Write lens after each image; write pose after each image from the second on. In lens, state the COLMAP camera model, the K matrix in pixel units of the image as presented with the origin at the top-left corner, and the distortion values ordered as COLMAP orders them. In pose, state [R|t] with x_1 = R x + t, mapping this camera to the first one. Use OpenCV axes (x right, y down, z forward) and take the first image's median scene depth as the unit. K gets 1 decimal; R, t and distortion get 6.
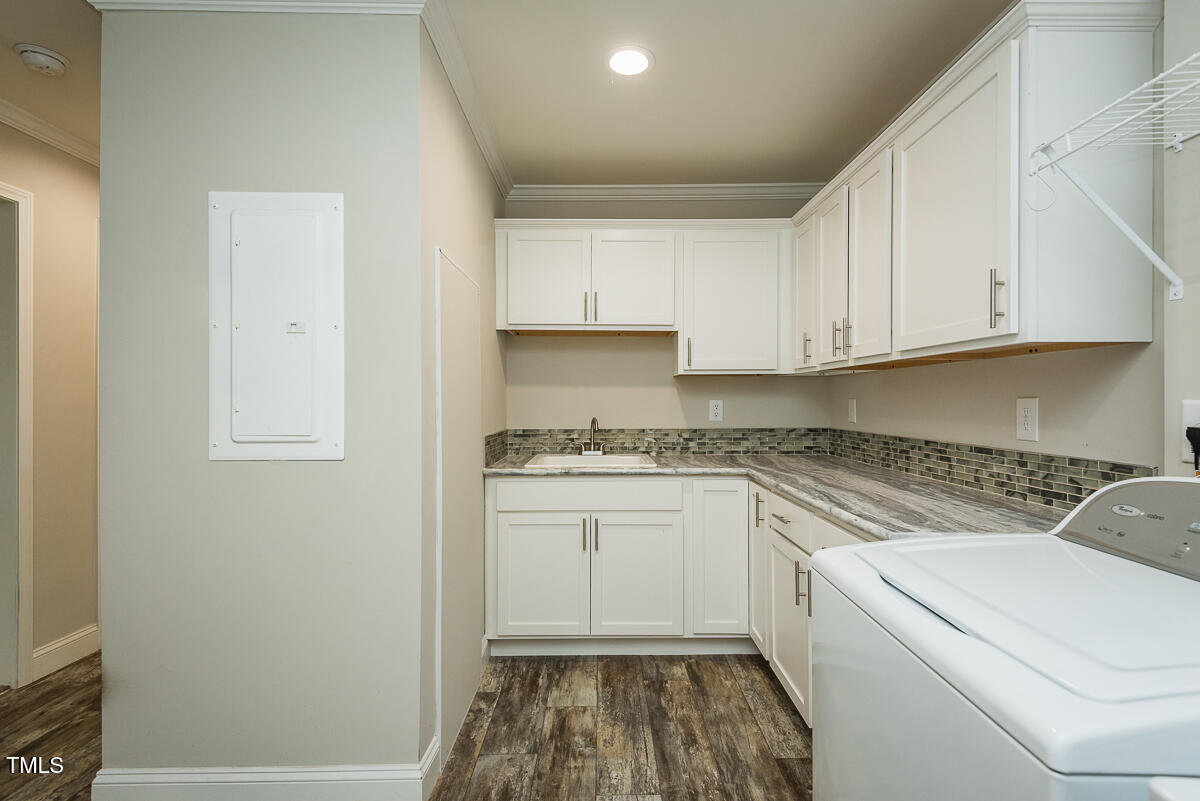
lens RADIAL K [[567.3, 0, 607.9], [0, 567.3, 400.1], [0, 0, 1]] dist [0.033808, -0.016308]
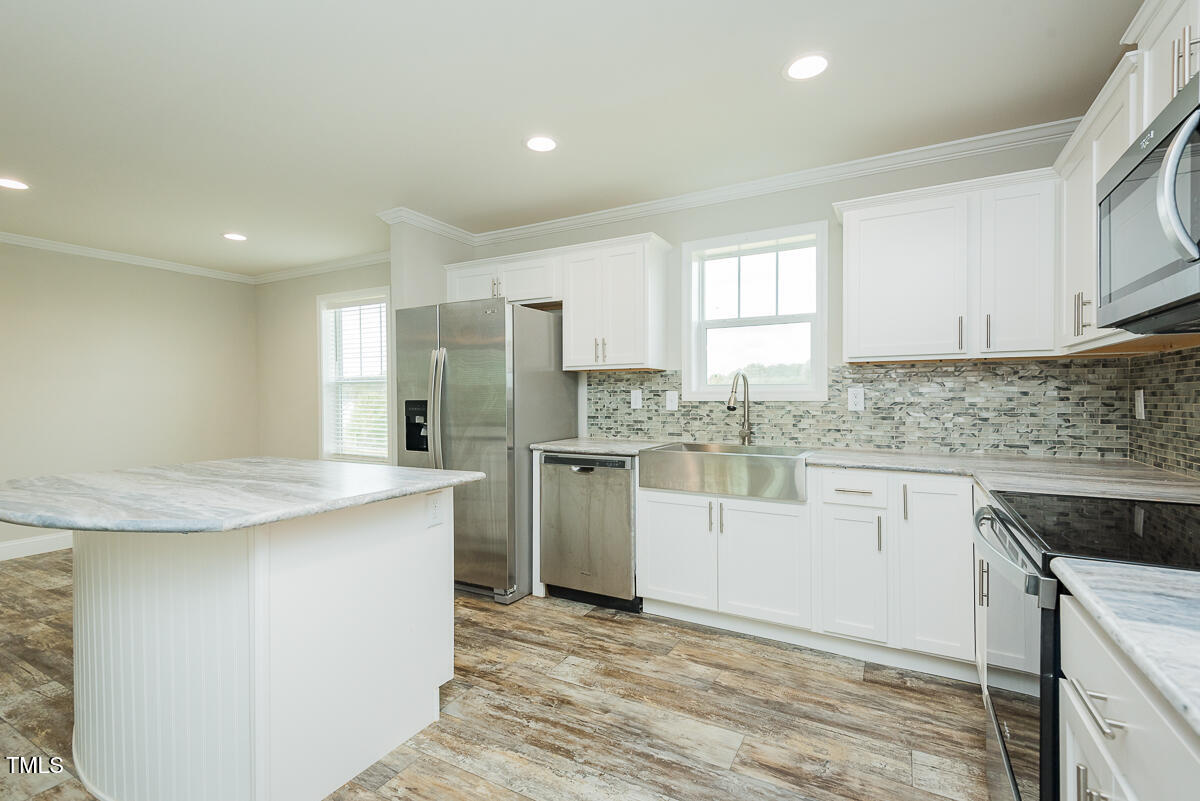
lens RADIAL K [[546.2, 0, 597.3], [0, 546.2, 395.4], [0, 0, 1]] dist [0.030651, -0.013149]
pose [[0.503289, -0.004078, 0.864109, -0.805858], [0.004704, 0.999987, 0.001979, 0.006721], [-0.864106, 0.003069, 0.503301, 0.710516]]
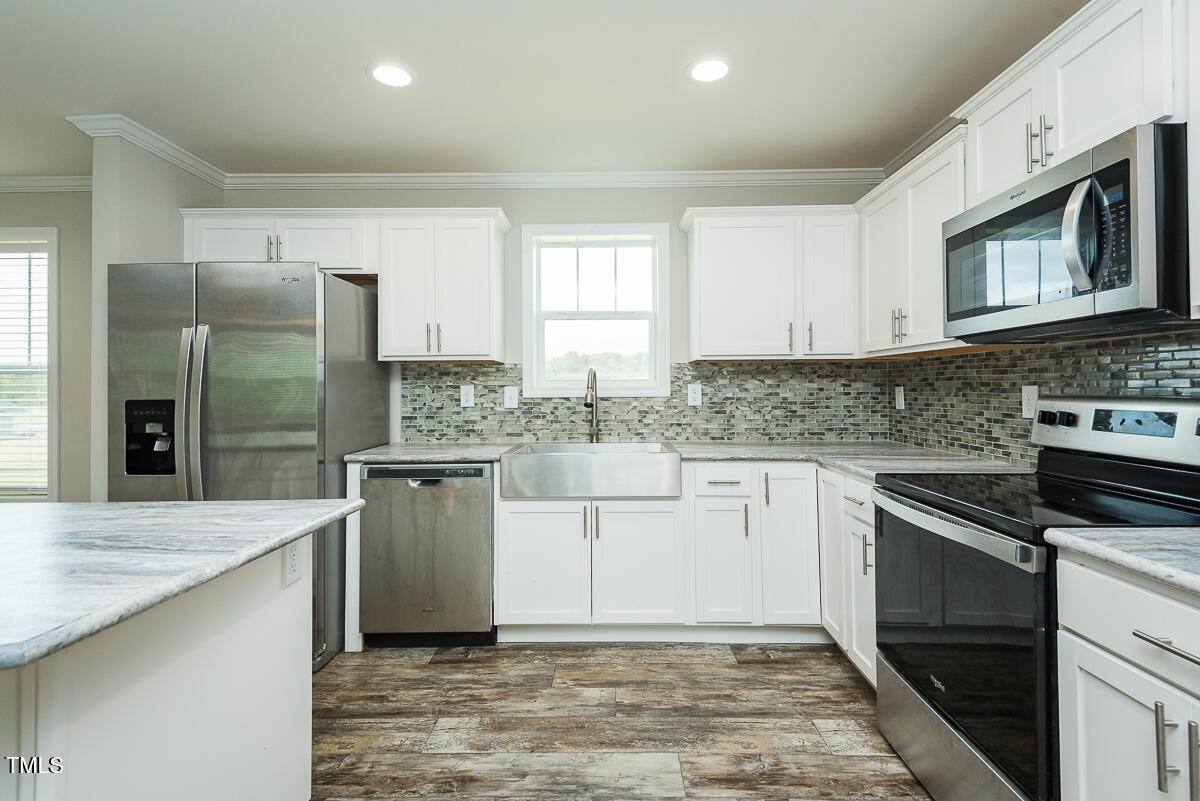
lens RADIAL K [[564.6, 0, 602.6], [0, 564.6, 381.2], [0, 0, 1]] dist [0.058874, -0.038902]
pose [[0.030977, 0.012272, 0.999445, -0.802001], [0.005216, 0.999909, -0.012440, 0.003784], [-0.999506, 0.005598, 0.030911, 1.001988]]
